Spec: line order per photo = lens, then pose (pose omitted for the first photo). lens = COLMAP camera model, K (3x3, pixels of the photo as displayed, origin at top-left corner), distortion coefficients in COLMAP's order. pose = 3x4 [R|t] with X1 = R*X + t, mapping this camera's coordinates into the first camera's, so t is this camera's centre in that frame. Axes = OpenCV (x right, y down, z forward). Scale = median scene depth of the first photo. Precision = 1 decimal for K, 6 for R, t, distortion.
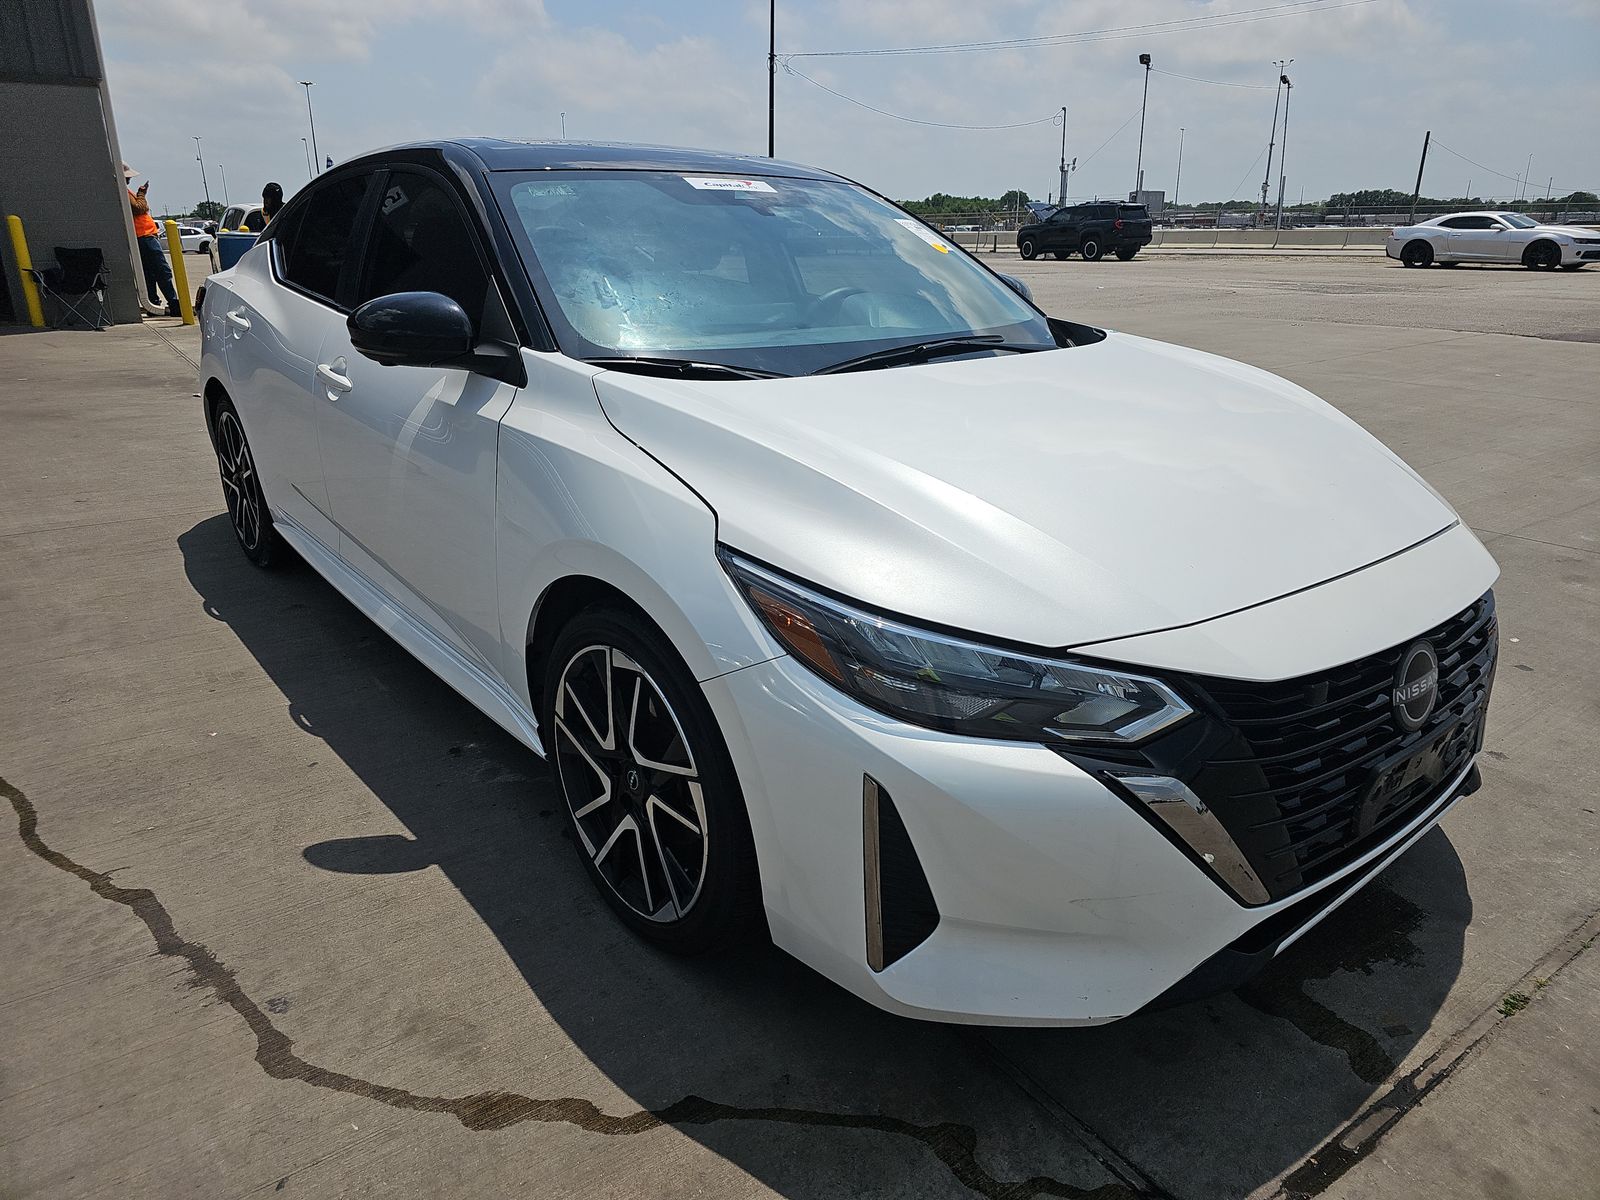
lens RADIAL K [[1052.3, 0, 800.0], [0, 1052.3, 600.0], [0, 0, 1]] dist [0.020744, 0.000753]
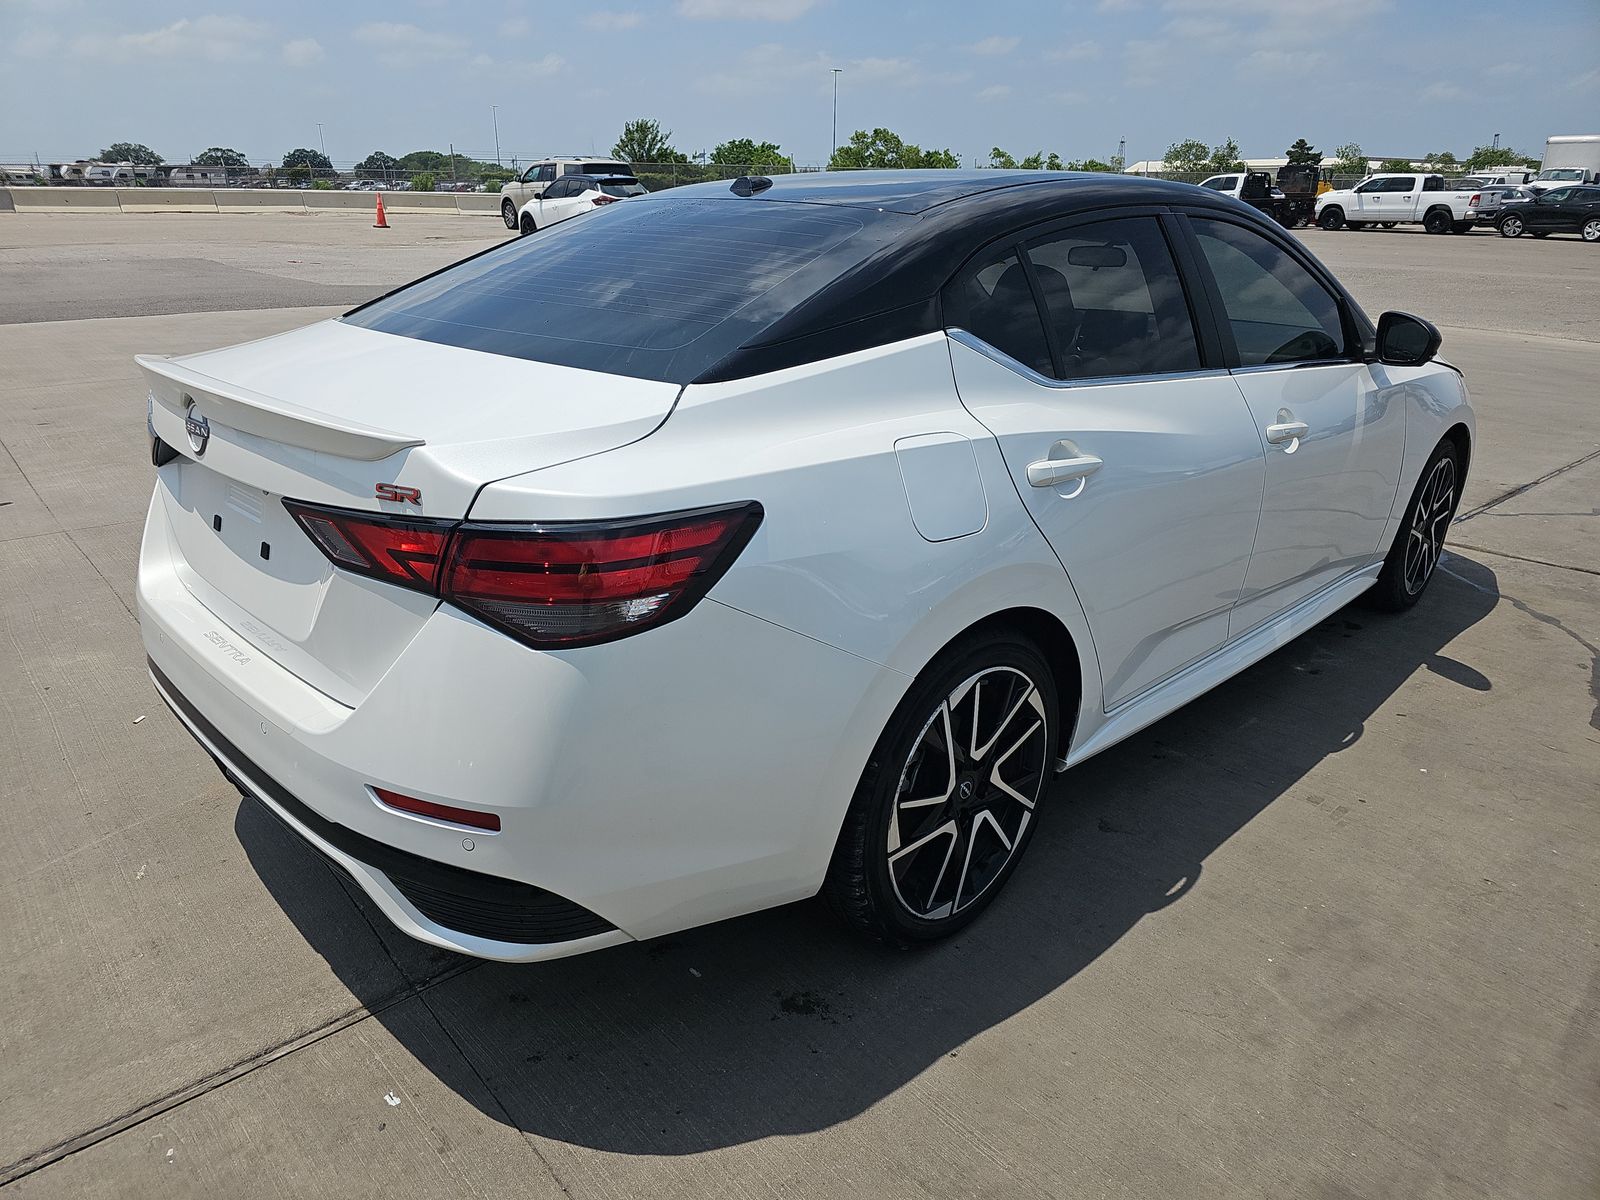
lens RADIAL K [[1052.3, 0, 800.0], [0, 1052.3, 600.0], [0, 0, 1]] dist [0.020744, 0.000753]
pose [[-0.104520, -0.354813, 0.929076, -1.777043], [0.309391, 0.876237, 0.369440, -0.748368], [-0.945173, 0.326062, 0.018191, 1.923545]]
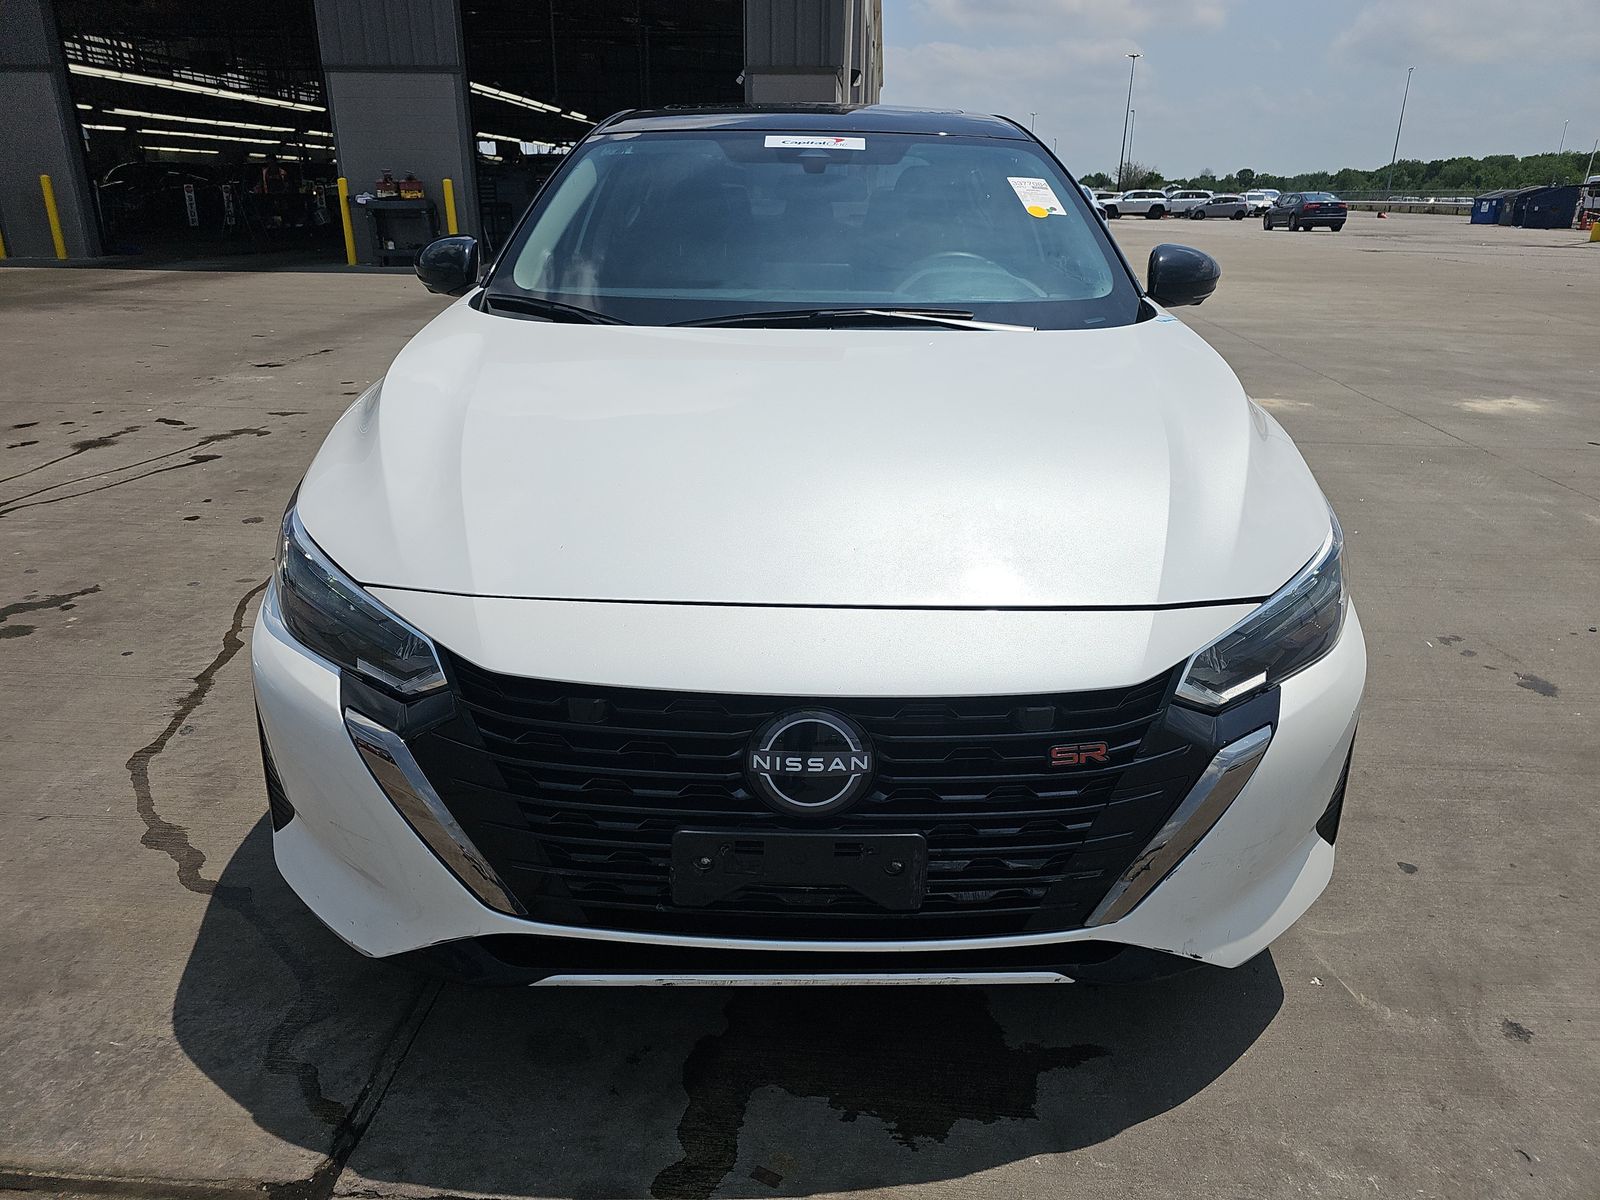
lens RADIAL K [[1067.1, 0, 800.5], [0, 1067.1, 583.9], [0, 0, 1]] dist [0.000811, -0.002005]
pose [[0.776492, 0.225969, -0.588216, 0.797397], [-0.219175, 0.972055, 0.084096, -0.091877], [0.590781, 0.063622, 0.804320, 0.273546]]
